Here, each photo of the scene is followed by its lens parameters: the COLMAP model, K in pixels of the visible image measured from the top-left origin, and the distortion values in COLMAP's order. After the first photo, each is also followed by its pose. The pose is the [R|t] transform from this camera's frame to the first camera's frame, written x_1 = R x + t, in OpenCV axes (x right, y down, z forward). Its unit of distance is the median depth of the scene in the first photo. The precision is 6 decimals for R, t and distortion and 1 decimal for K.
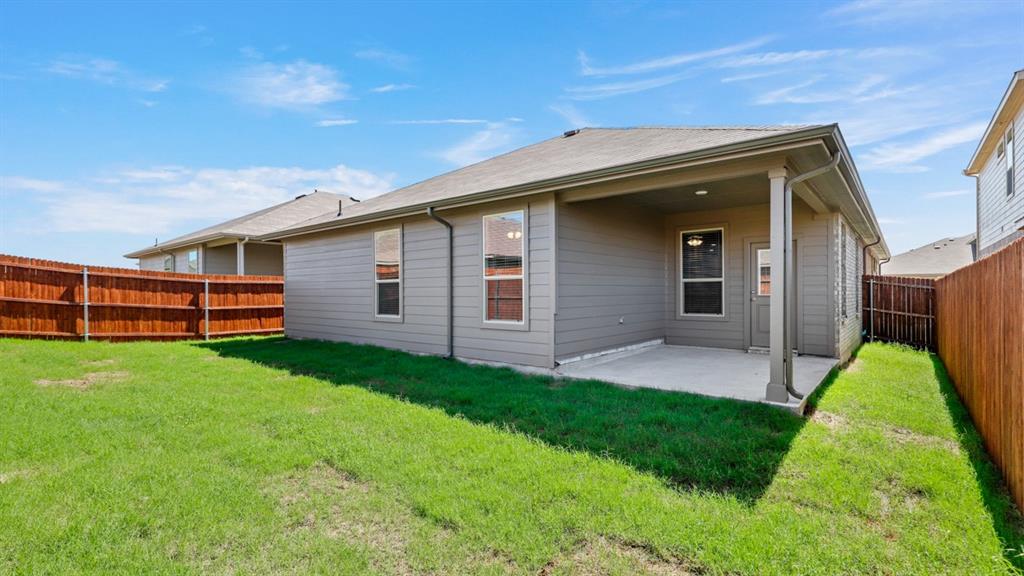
lens RADIAL K [[463.6, 0, 512.3], [0, 463.6, 290.8], [0, 0, 1]] dist [0.000606, 0.000464]
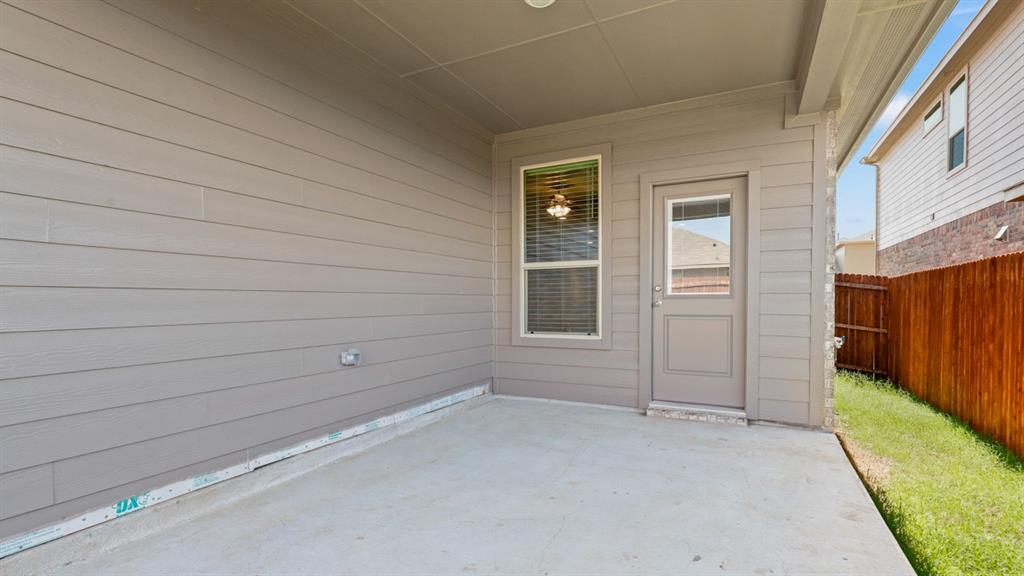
lens RADIAL K [[473.8, 0, 511.7], [0, 473.8, 312.1], [0, 0, 1]] dist [0.000643, 0.000134]
pose [[0.973589, -0.003181, 0.228288, 0.238011], [-0.002562, 0.999688, 0.024856, 0.013990], [-0.228295, -0.024784, 0.973276, 0.508135]]
